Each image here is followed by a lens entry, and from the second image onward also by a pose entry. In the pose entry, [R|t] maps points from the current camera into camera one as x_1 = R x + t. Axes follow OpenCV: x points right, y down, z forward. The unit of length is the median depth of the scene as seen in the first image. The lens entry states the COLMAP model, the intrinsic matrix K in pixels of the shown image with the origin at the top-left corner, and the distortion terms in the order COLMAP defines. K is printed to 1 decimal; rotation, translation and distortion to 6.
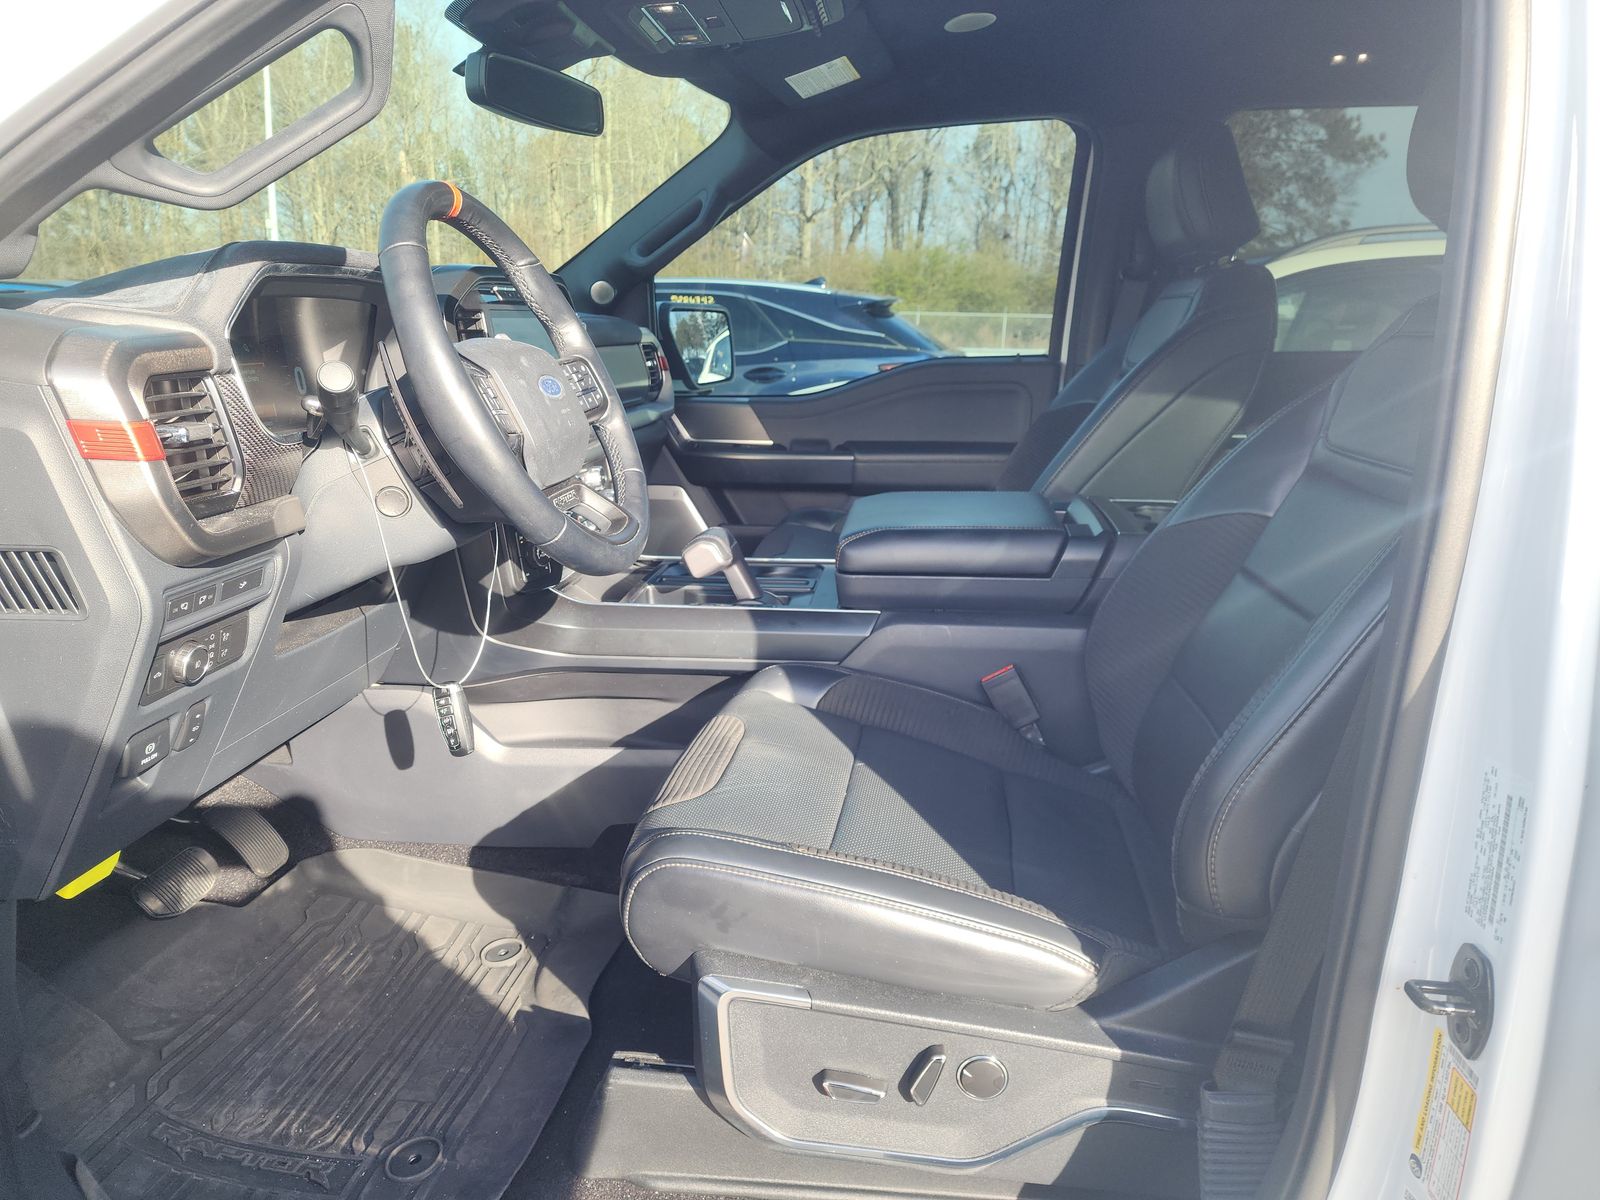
lens RADIAL K [[1081.6, 0, 797.3], [0, 1081.6, 592.0], [0, 0, 1]] dist [0.071504, -0.069729]
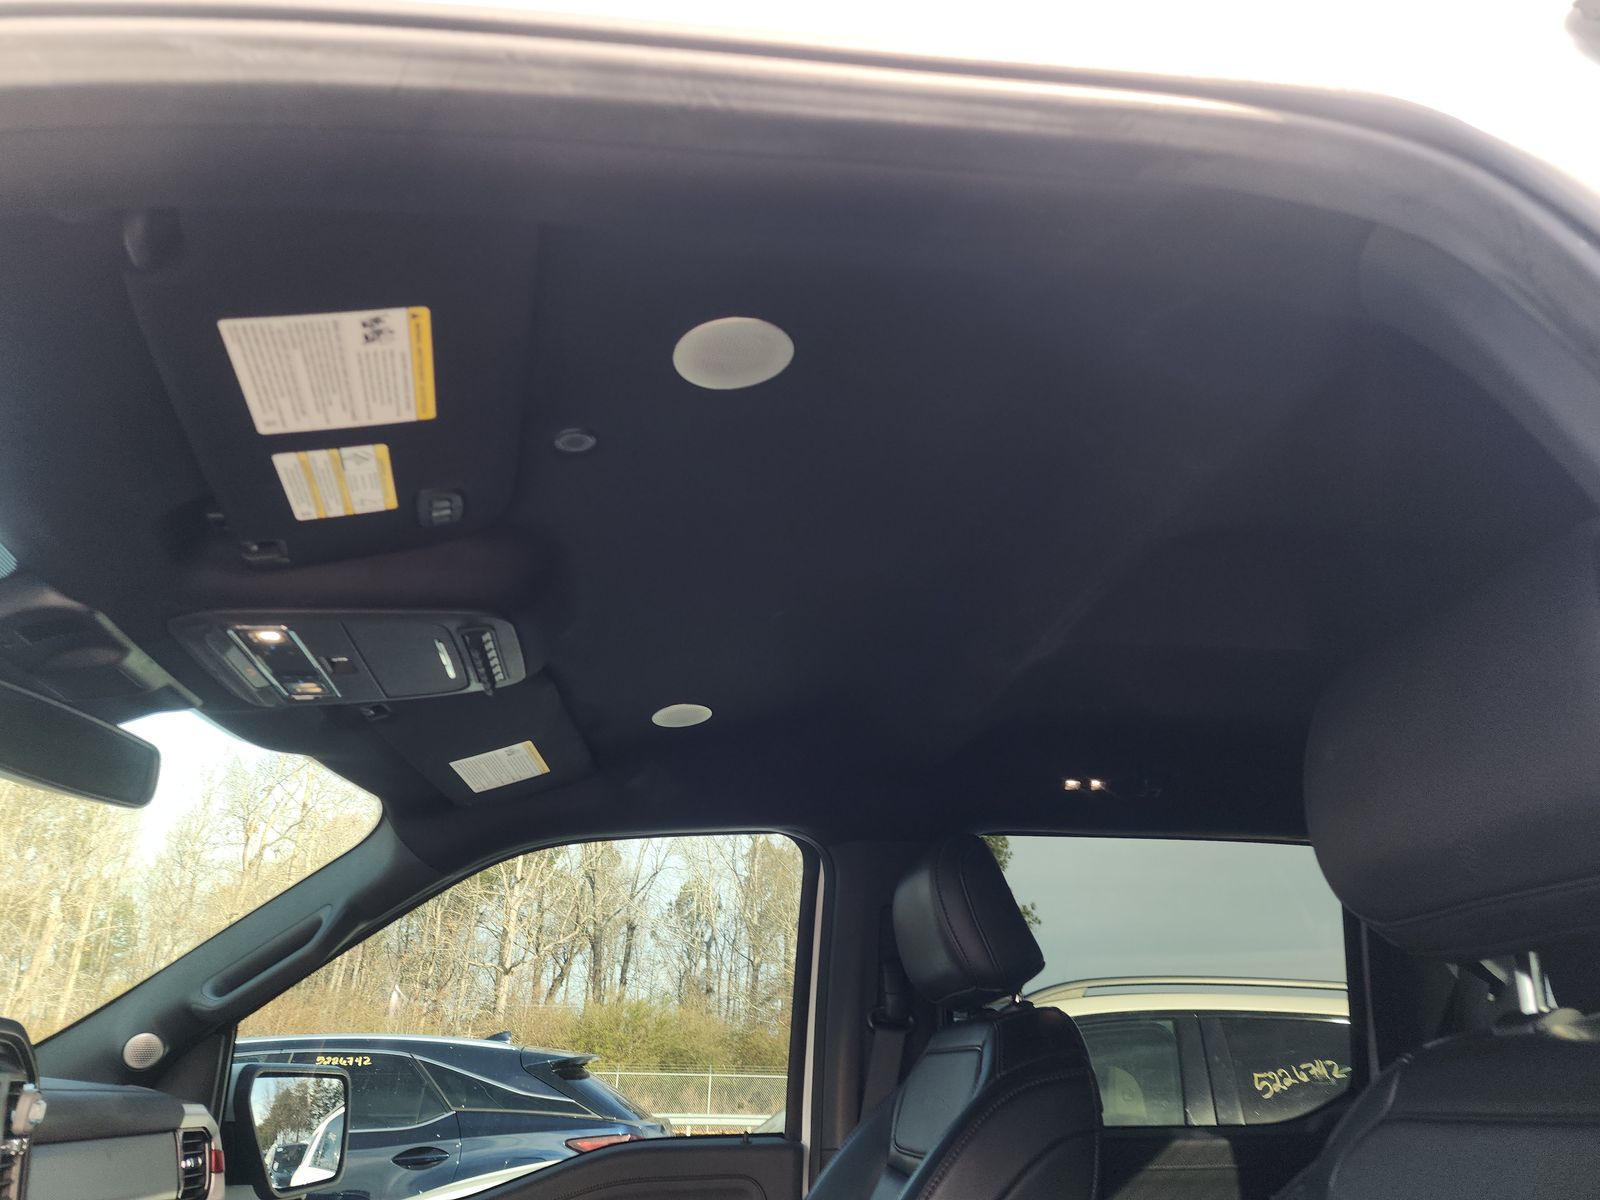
lens RADIAL K [[1081.6, 0, 797.3], [0, 1081.6, 592.0], [0, 0, 1]] dist [0.071504, -0.069729]
pose [[0.967338, 0.095845, 0.234671, 0.033958], [0.069369, 0.790333, -0.608738, -0.067850], [-0.243812, 0.605134, 0.757871, 0.260226]]
